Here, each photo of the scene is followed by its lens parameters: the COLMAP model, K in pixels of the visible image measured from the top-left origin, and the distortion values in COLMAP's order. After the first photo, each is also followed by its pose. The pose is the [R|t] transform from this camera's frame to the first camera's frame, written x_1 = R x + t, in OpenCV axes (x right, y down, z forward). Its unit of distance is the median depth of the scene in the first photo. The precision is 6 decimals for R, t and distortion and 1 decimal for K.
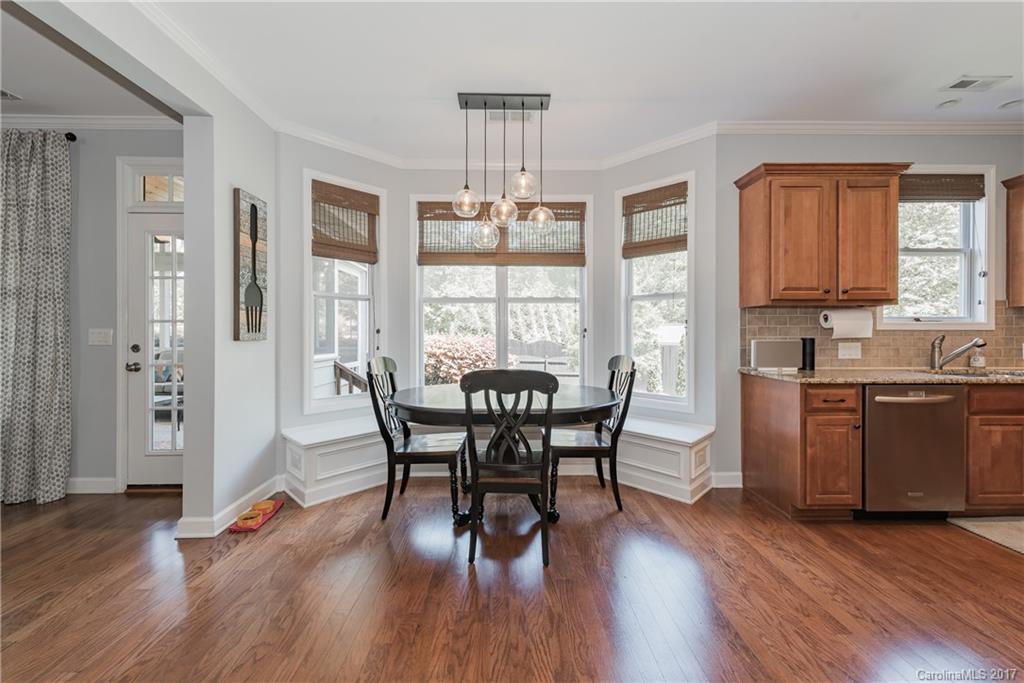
lens RADIAL K [[402.8, 0, 509.9], [0, 402.8, 332.7], [0, 0, 1]] dist [0.001768, -0.000292]
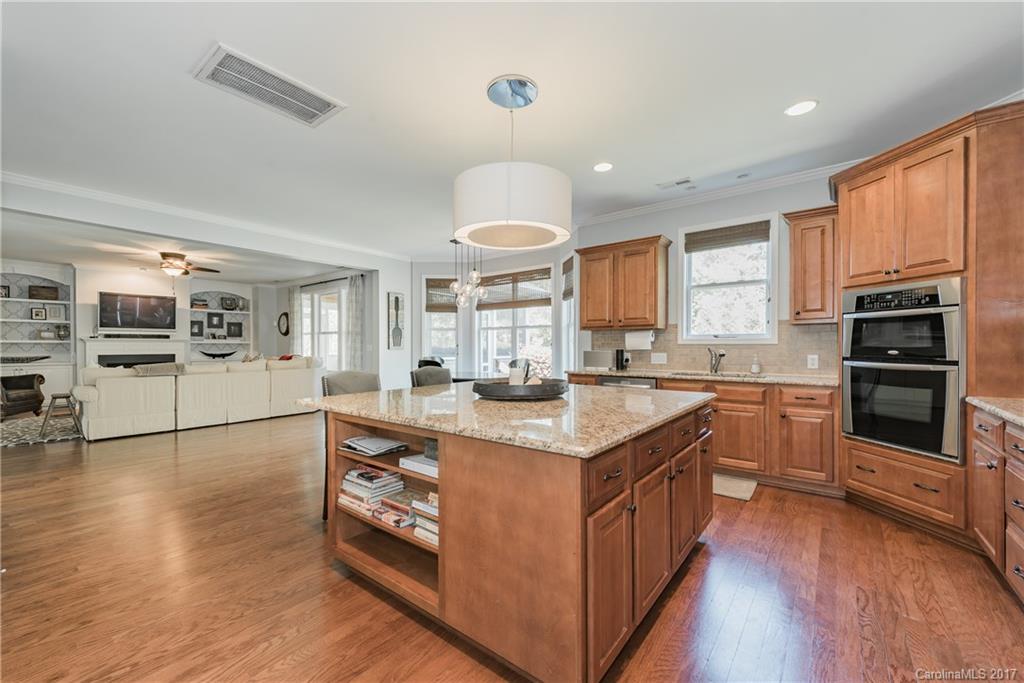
lens RADIAL K [[402.8, 0, 508.0], [0, 402.8, 348.5], [0, 0, 1]] dist [0.001768, -0.000292]
pose [[0.777460, 0.003661, -0.628922, 1.438403], [0.000275, 0.999981, 0.006161, -0.000190], [0.628932, -0.004963, 0.777444, -0.527781]]
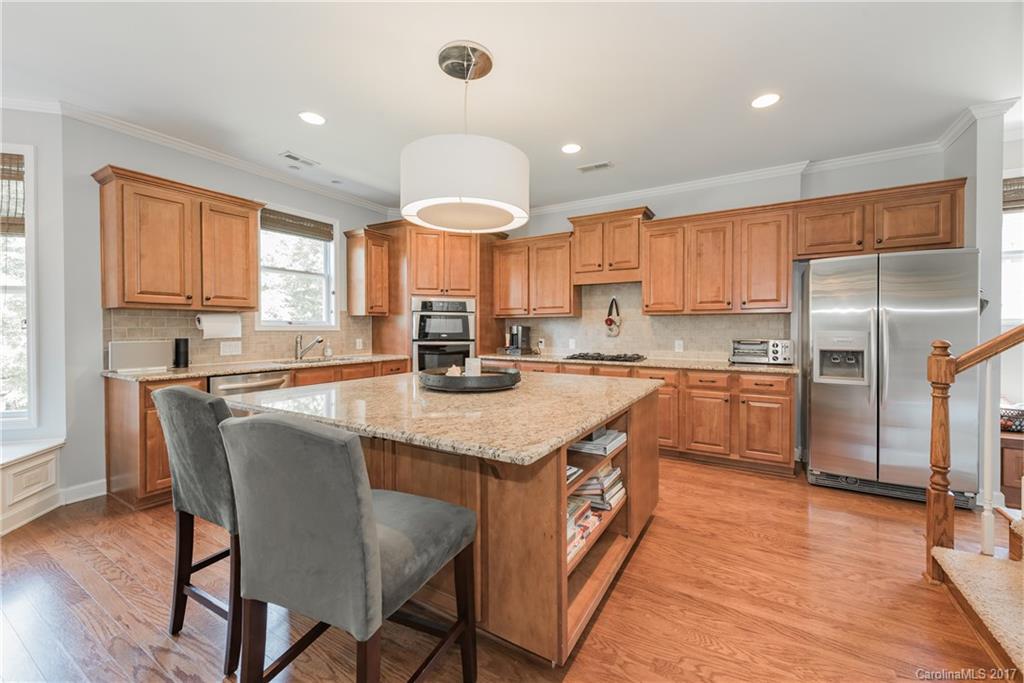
lens RADIAL K [[402.8, 0, 508.5], [0, 402.8, 333.3], [0, 0, 1]] dist [0.001768, -0.000292]
pose [[0.527532, -0.008835, 0.849489, 0.282160], [0.000011, 0.999946, 0.010393, -0.012703], [-0.849535, -0.005474, 0.527504, -0.347329]]
